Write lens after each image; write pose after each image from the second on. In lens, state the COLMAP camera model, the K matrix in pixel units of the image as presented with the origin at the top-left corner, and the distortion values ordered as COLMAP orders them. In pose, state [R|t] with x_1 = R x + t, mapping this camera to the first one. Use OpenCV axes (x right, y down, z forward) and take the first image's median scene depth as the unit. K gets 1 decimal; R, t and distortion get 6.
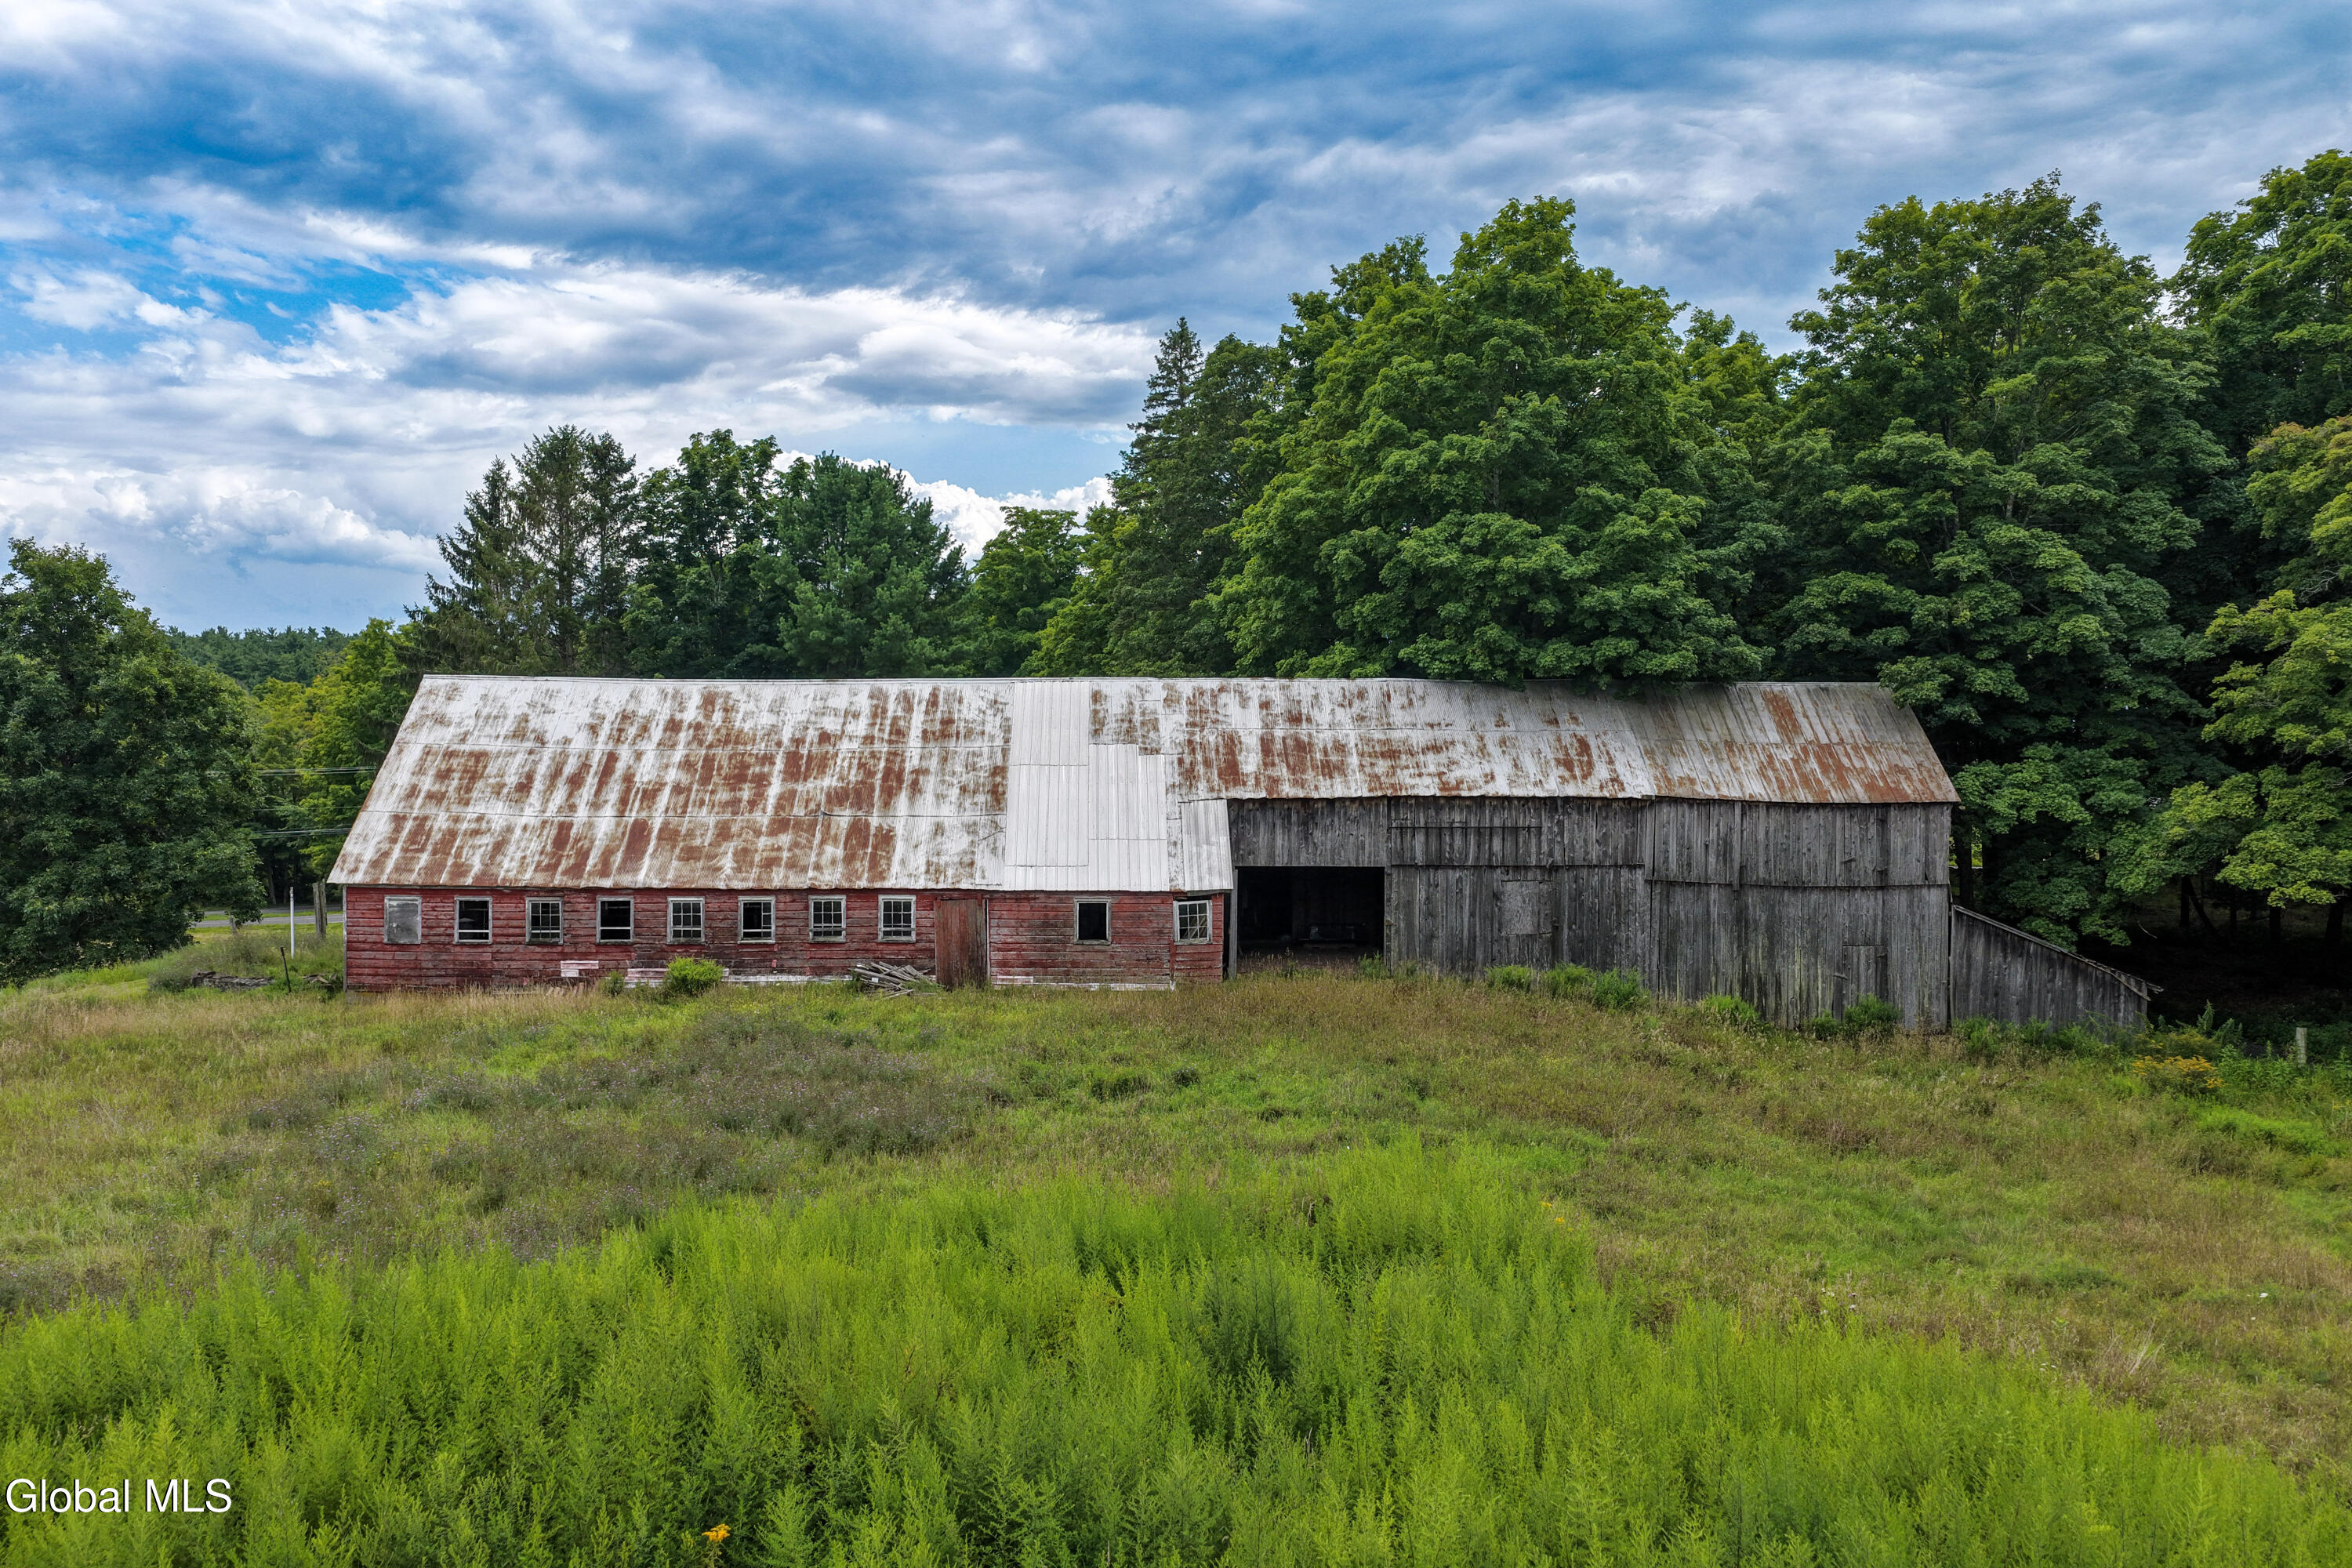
lens RADIAL K [[1897.7, 0, 1175.5], [0, 1897.7, 793.8], [0, 0, 1]] dist [-0.007368, 0.026085]
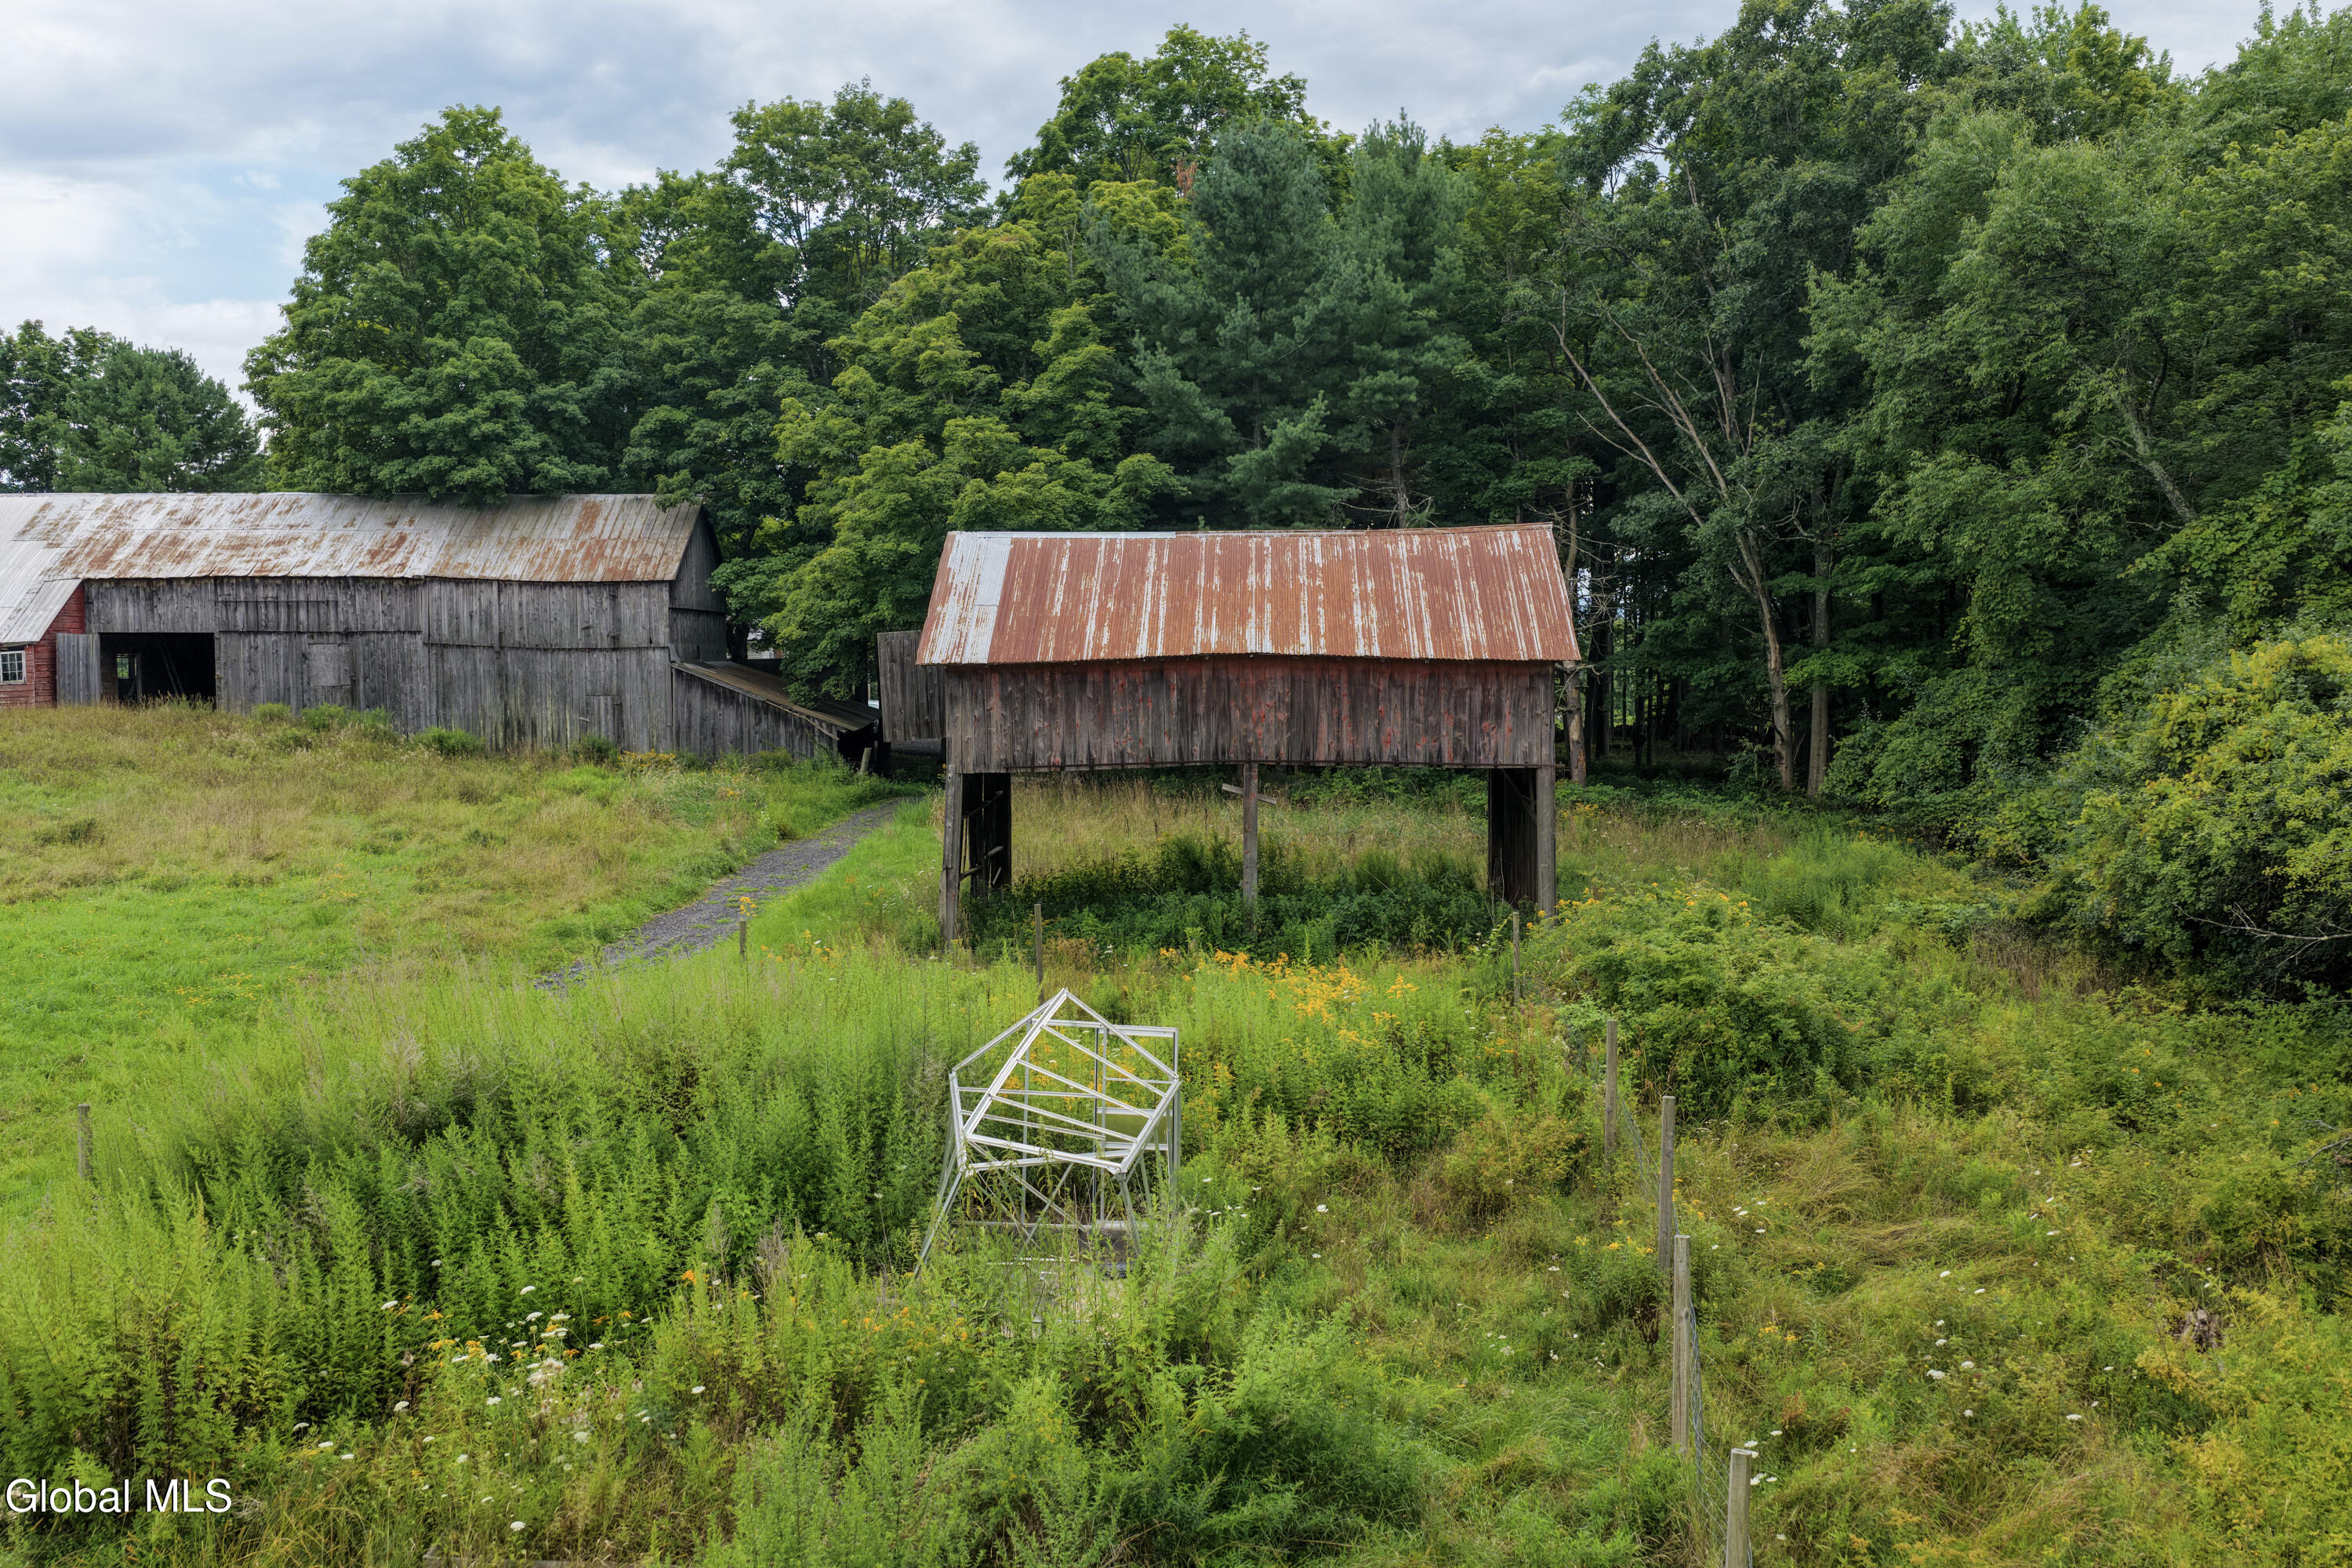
lens RADIAL K [[1897.7, 0, 1175.9], [0, 1897.7, 774.5], [0, 0, 1]] dist [-0.007368, 0.026085]
pose [[0.998991, -0.001735, -0.044875, 0.804573], [0.002429, 0.999878, 0.015399, 0.114755], [0.044843, -0.015493, 0.998874, -0.244686]]
